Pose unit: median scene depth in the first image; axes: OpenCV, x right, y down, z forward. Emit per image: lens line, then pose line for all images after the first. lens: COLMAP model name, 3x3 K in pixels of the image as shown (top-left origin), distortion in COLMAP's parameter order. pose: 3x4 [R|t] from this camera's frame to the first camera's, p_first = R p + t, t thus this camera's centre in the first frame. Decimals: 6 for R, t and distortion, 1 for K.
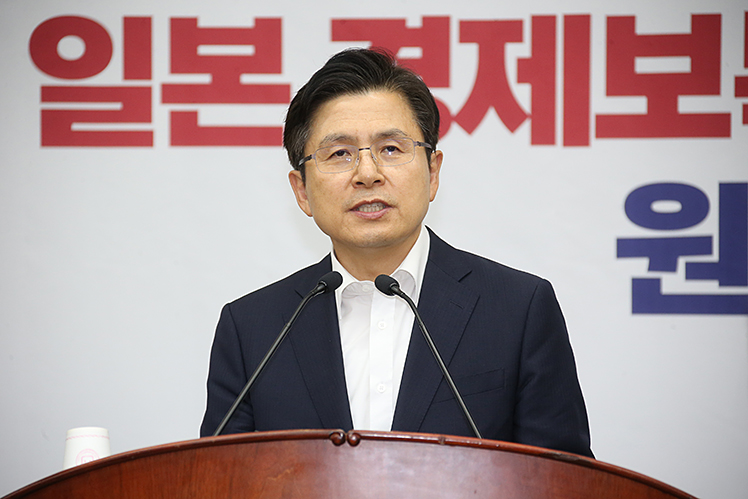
lens RADIAL K [[4623.9, 0, 375.2], [0, 4623.9, 257.4], [0, 0, 1]] dist [2.049761, 0.000000]
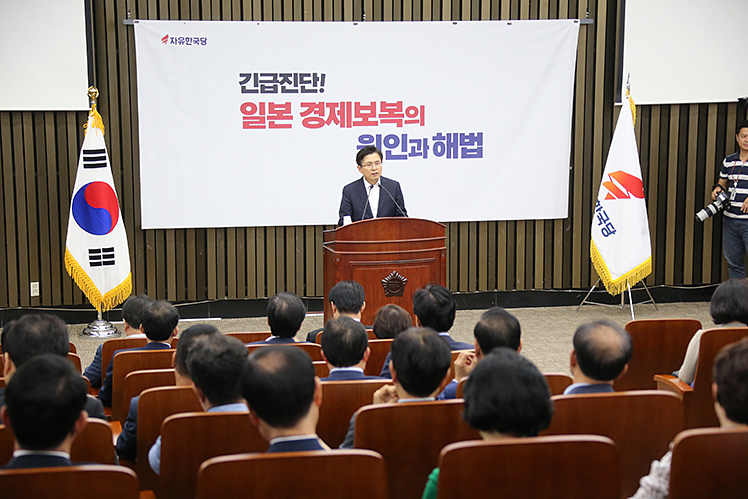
lens RADIAL K [[1857.8, 0, 367.4], [0, 1857.8, 253.9], [0, 0, 1]] dist [0.748613, 0.000000]
pose [[0.942395, -0.057015, 0.329606, -0.619953], [-0.014332, 0.977580, 0.210078, -0.318436], [-0.334194, -0.202700, 0.920449, -0.919676]]
